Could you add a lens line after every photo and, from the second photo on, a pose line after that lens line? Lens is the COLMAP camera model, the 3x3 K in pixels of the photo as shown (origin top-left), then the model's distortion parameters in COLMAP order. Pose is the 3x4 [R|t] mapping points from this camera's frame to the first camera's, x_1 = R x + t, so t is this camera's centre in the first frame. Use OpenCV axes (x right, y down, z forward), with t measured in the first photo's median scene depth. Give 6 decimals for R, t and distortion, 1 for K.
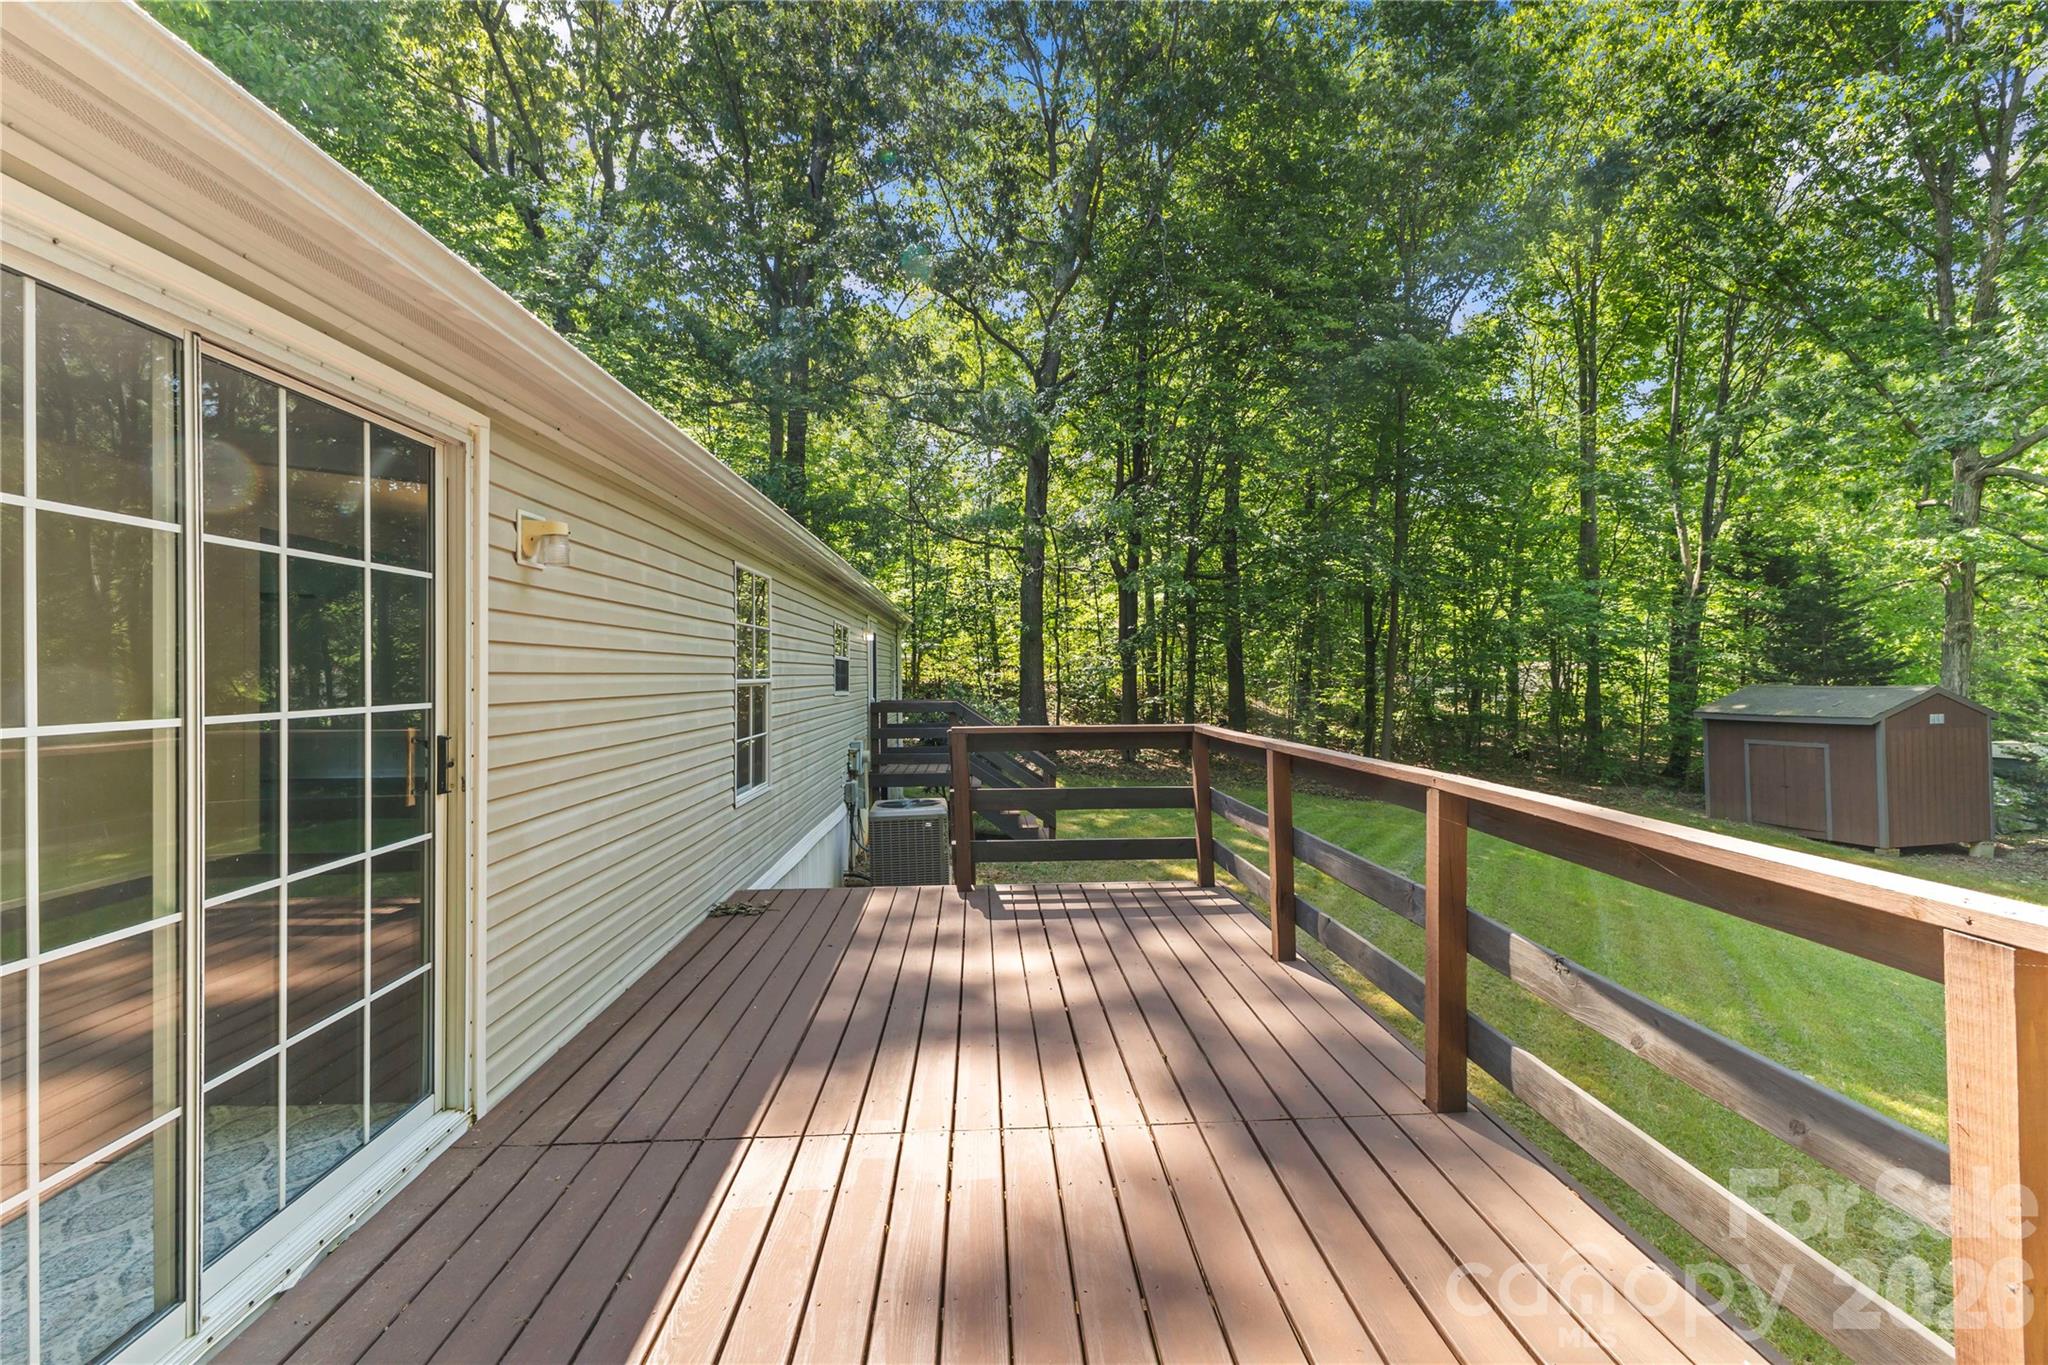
lens RADIAL K [[878.0, 0, 1021.4], [0, 878.0, 676.2], [0, 0, 1]] dist [0.007319, 0.000128]
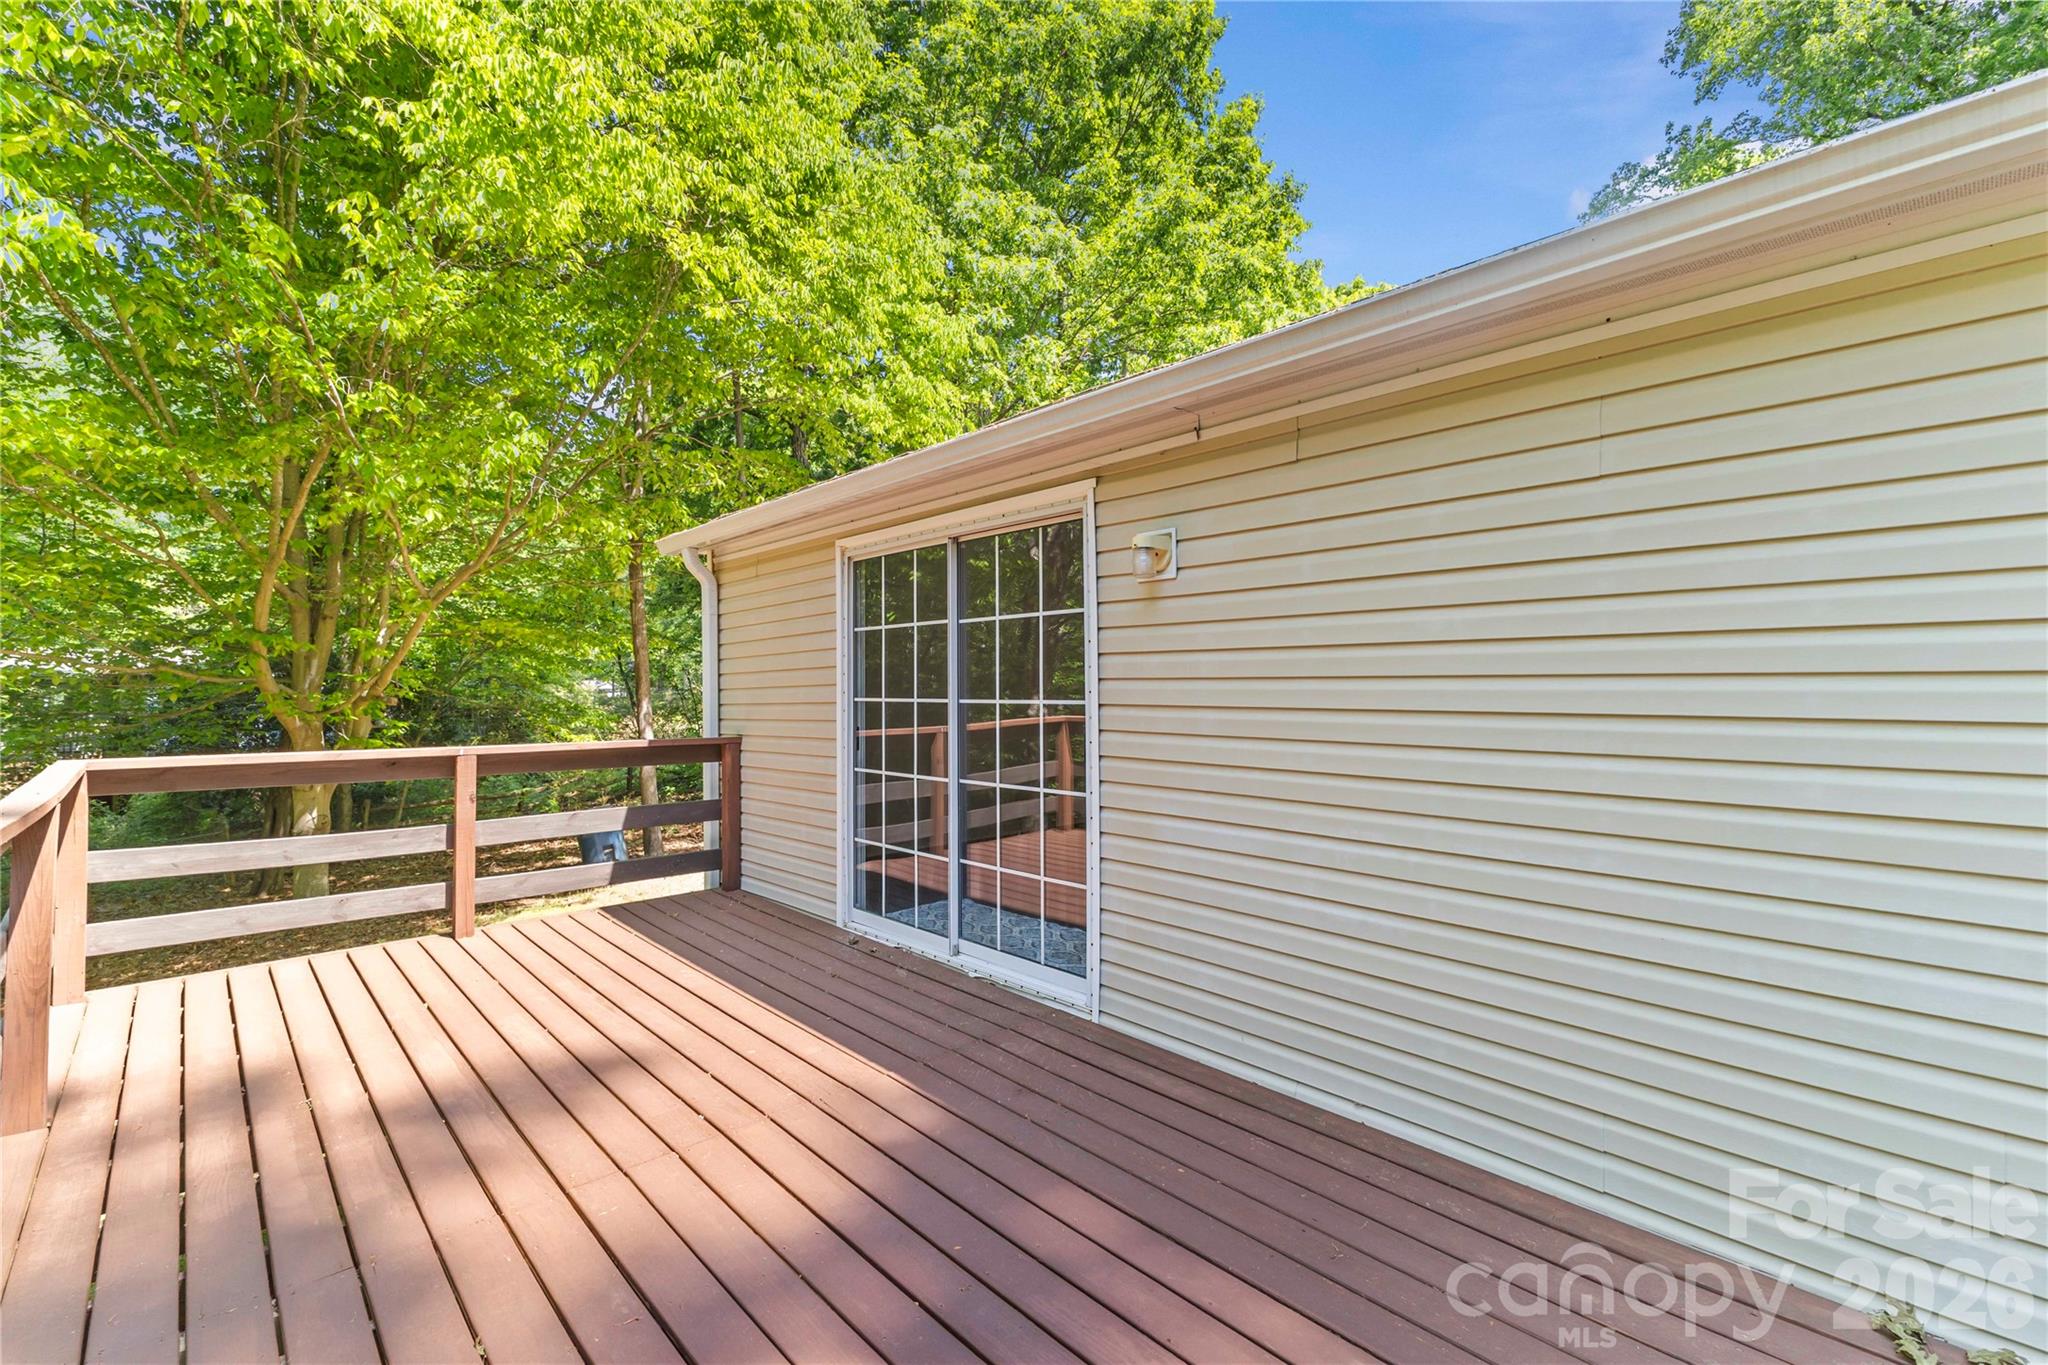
lens RADIAL K [[878.0, 0, 1021.4], [0, 878.0, 676.2], [0, 0, 1]] dist [0.007319, 0.000128]
pose [[-0.761684, 0.008634, -0.647891, 0.076621], [0.014248, 0.999893, -0.003426, -0.000360], [0.647792, -0.011841, -0.761725, 0.496144]]
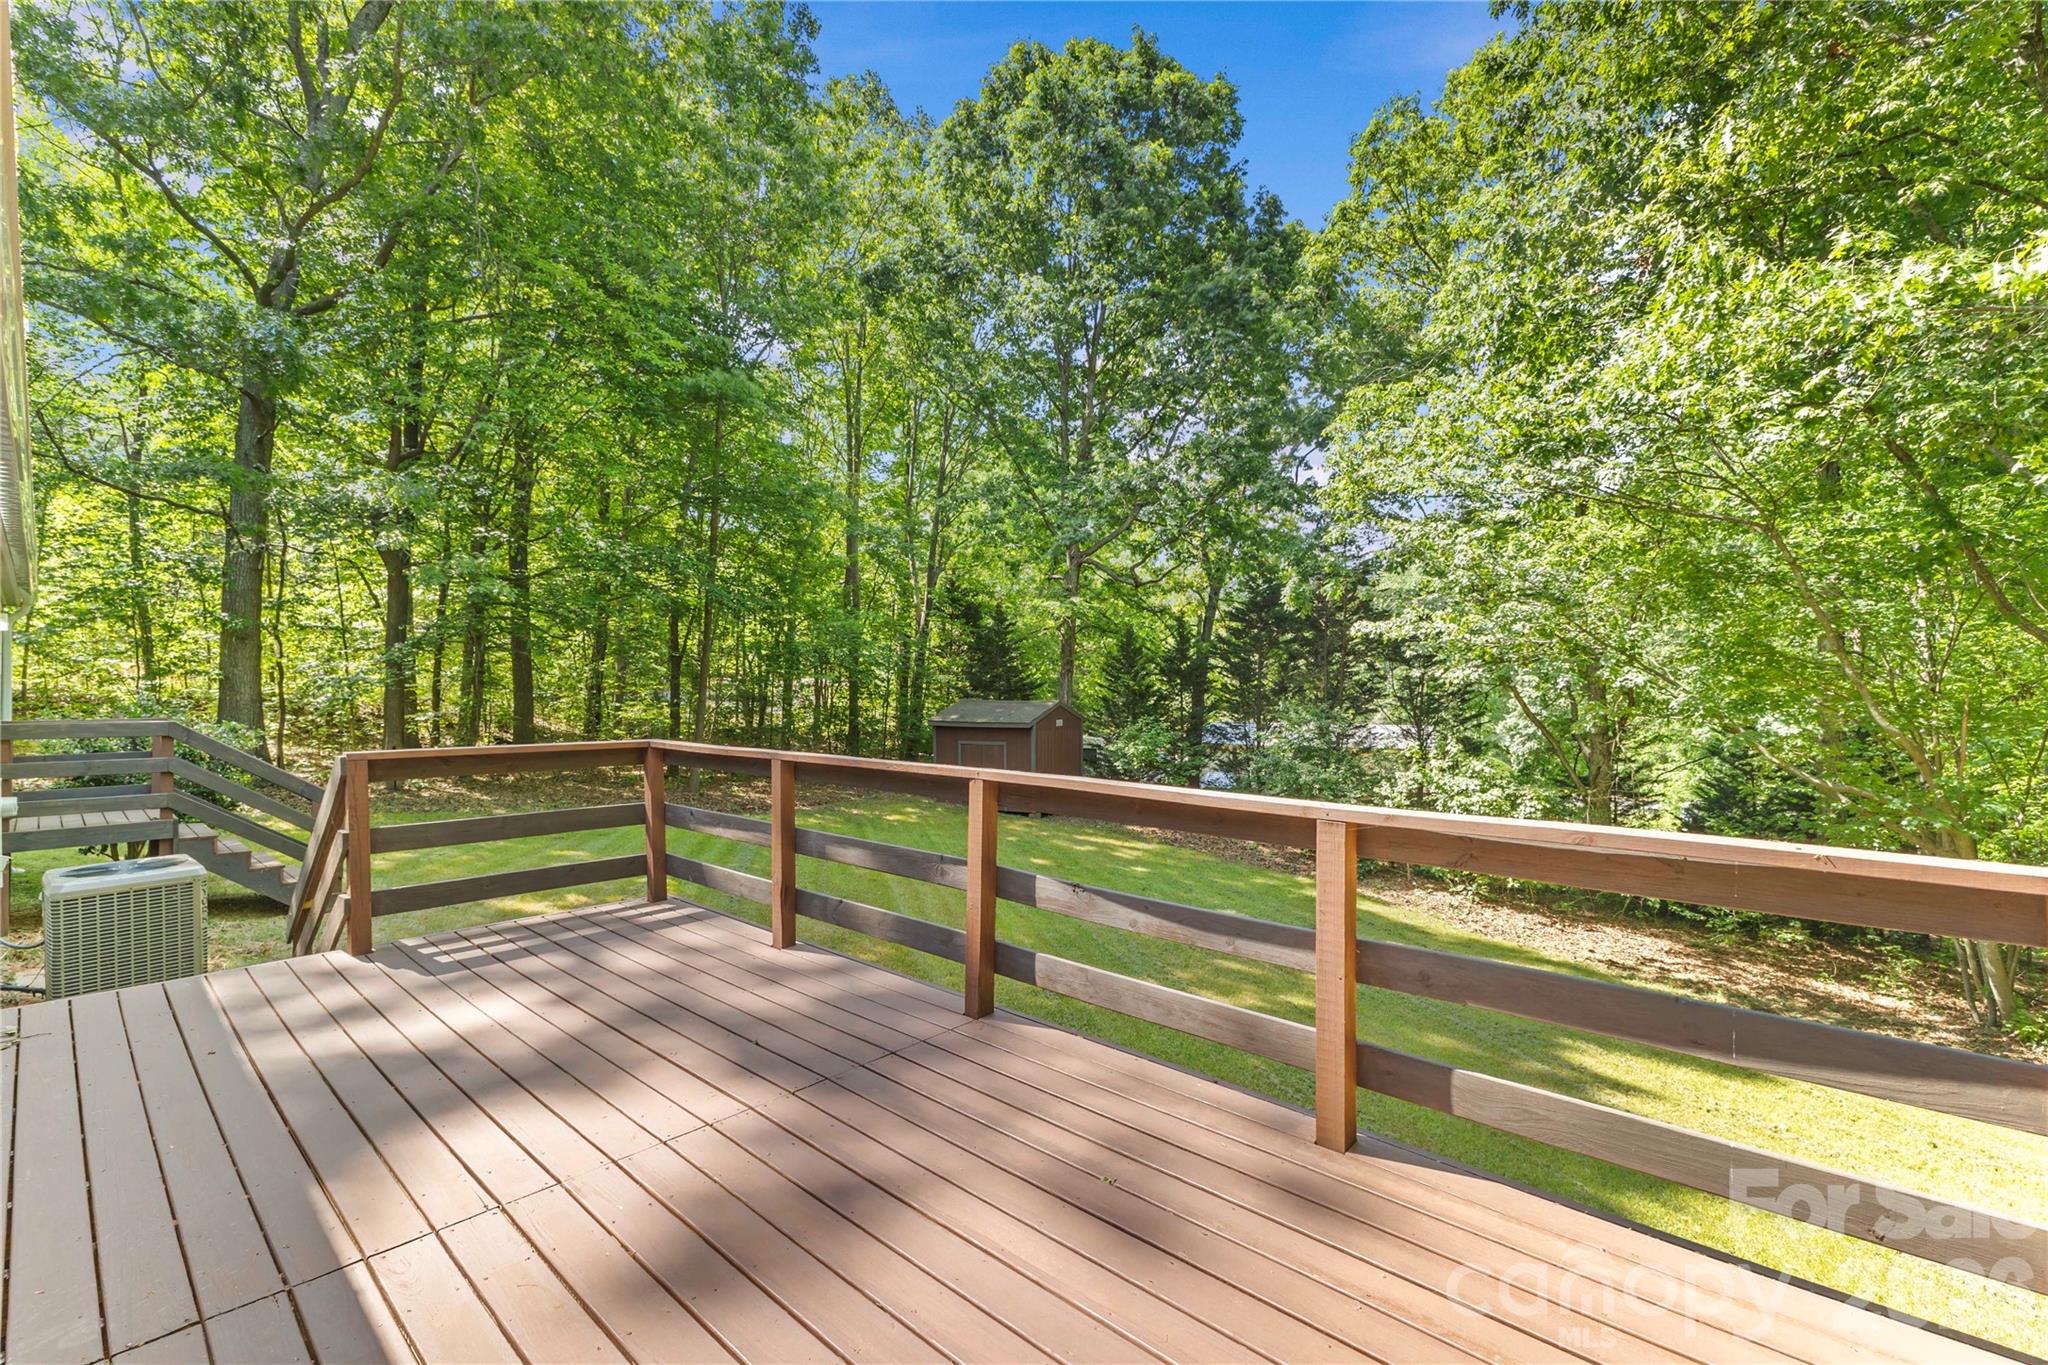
lens RADIAL K [[896.4, 0, 982.5], [0, 896.4, 700.0], [0, 0, 1]] dist [0.001016, -0.000662]
pose [[0.724856, 0.001449, 0.688899, -0.103084], [-0.009846, 0.999917, 0.008256, -0.001896], [-0.688830, -0.012768, 0.724810, -0.004494]]
